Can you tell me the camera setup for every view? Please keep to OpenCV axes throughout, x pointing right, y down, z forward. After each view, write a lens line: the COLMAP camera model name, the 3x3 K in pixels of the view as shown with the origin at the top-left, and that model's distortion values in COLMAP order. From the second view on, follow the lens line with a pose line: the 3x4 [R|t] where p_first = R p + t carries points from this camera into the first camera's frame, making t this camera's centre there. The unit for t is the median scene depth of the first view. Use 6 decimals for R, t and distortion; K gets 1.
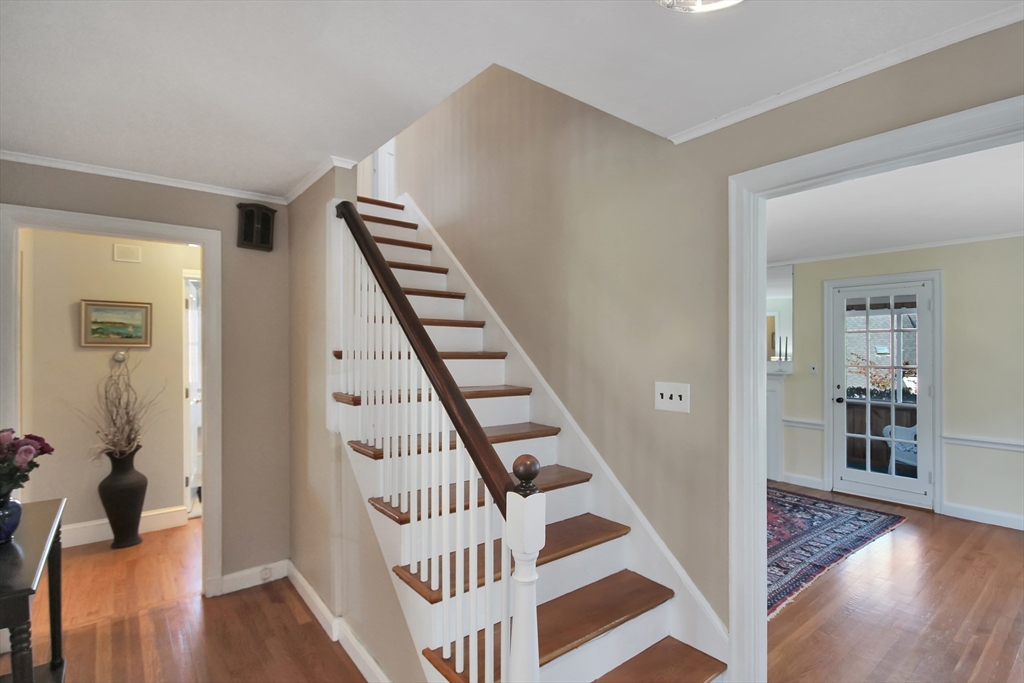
lens RADIAL K [[498.7, 0, 515.7], [0, 498.7, 344.7], [0, 0, 1]] dist [0.014358, -0.006175]
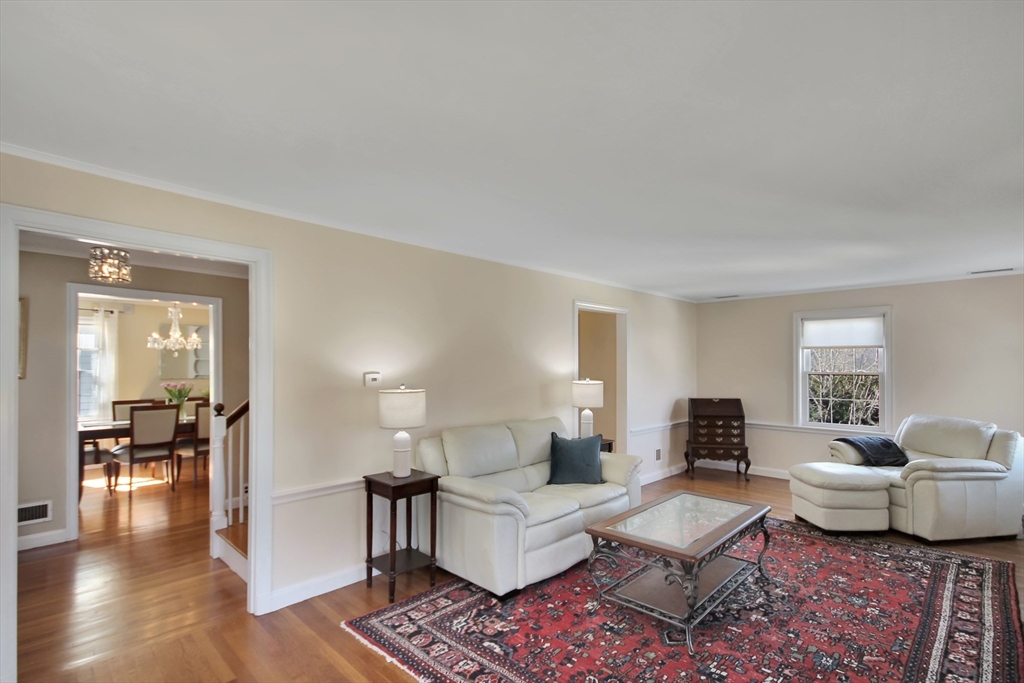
lens RADIAL K [[498.7, 0, 528.6], [0, 498.7, 367.5], [0, 0, 1]] dist [0.014358, -0.006175]
pose [[0.133220, 0.007556, -0.991058, 0.917408], [-0.006473, 0.999956, 0.006753, 0.007067], [0.991065, 0.005515, 0.133263, 0.726696]]
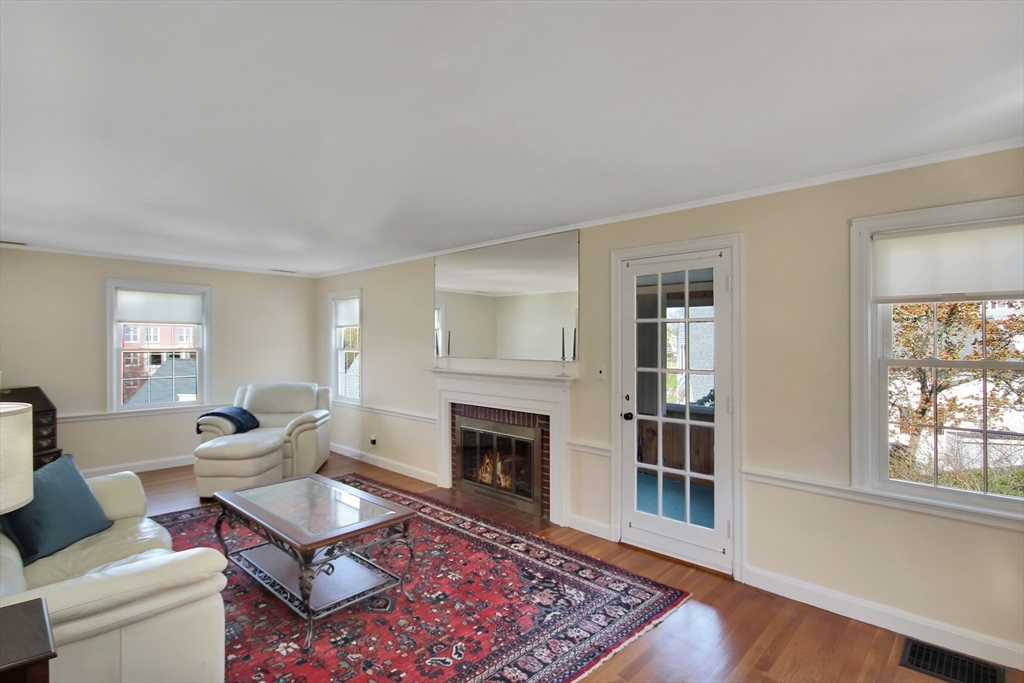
lens RADIAL K [[498.7, 0, 510.2], [0, 498.7, 339.1], [0, 0, 1]] dist [0.014358, -0.006175]
pose [[0.991716, 0.006320, 0.128296, 0.430759], [-0.004915, 0.999924, -0.011271, 0.009480], [-0.128357, 0.010547, 0.991672, 0.344223]]
